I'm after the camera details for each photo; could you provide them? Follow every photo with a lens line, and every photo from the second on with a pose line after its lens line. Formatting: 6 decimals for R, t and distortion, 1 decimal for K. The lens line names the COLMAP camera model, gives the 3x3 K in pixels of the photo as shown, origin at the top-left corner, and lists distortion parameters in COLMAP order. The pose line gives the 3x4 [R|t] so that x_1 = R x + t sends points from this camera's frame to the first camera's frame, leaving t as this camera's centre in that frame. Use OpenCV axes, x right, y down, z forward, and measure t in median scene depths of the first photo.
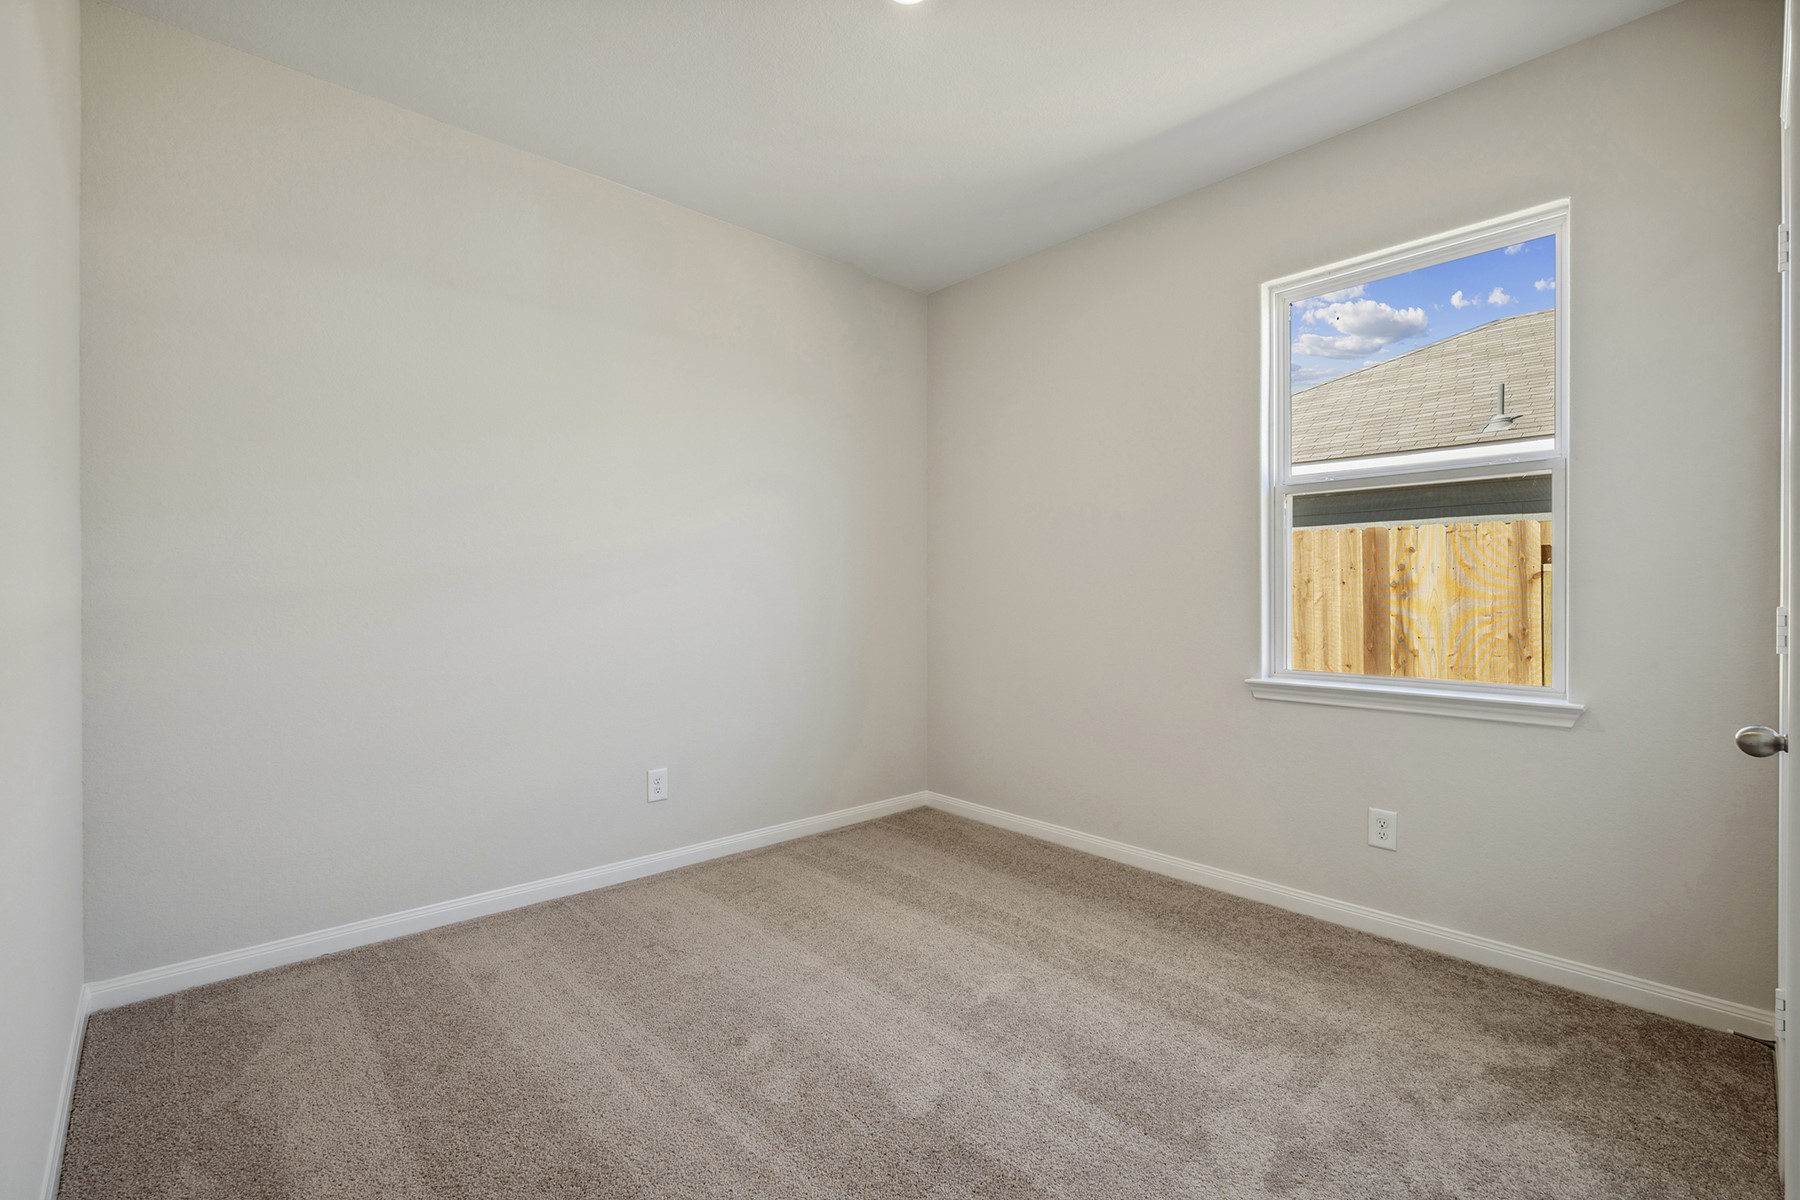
lens RADIAL K [[822.7, 0, 900.0], [0, 822.7, 600.0], [0, 0, 1]] dist [-0.001778, -0.000314]
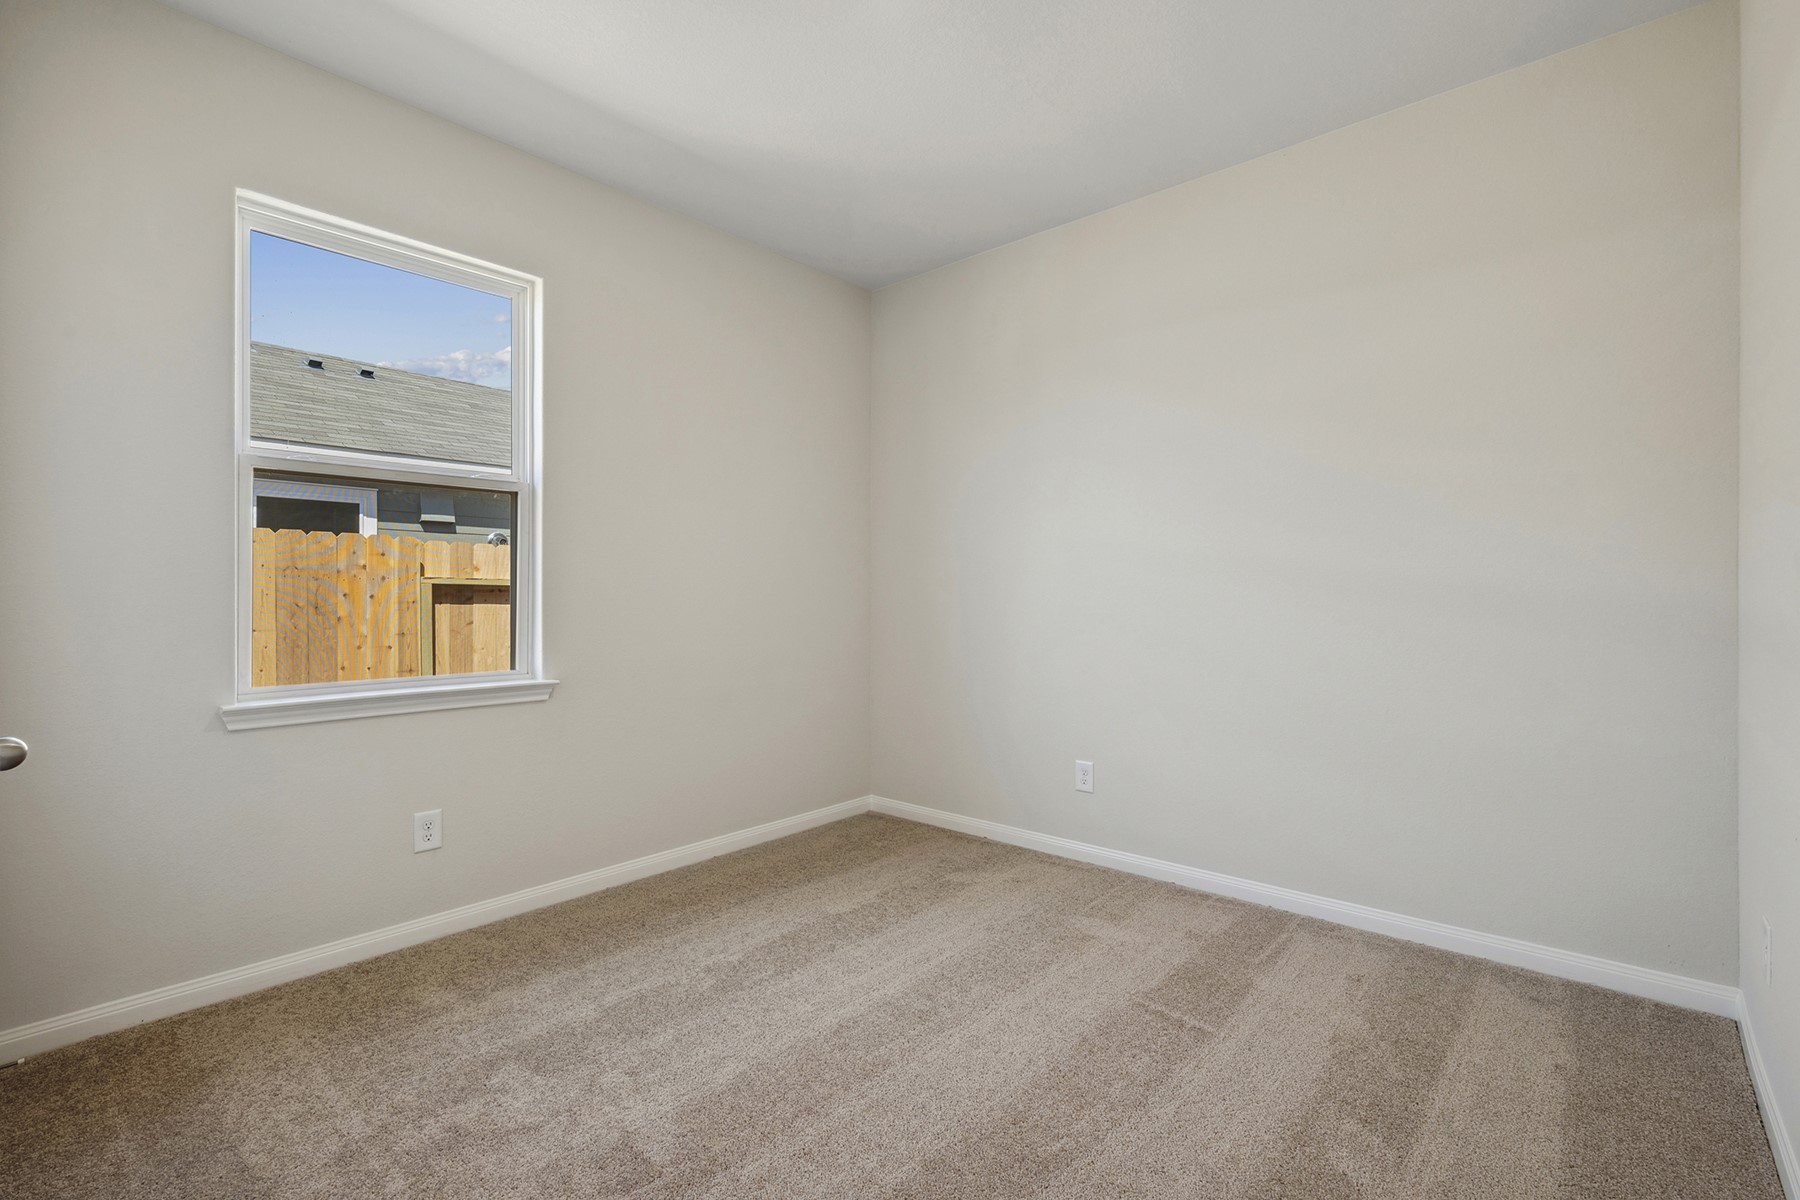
lens RADIAL K [[809.6, 0, 904.4], [0, 809.6, 609.4], [0, 0, 1]] dist [-0.000497, -0.000491]
pose [[-0.116064, -0.015269, 0.993124, -0.482420], [0.006312, 0.999850, 0.016110, -0.000473], [-0.993222, 0.008138, -0.115951, 0.588345]]
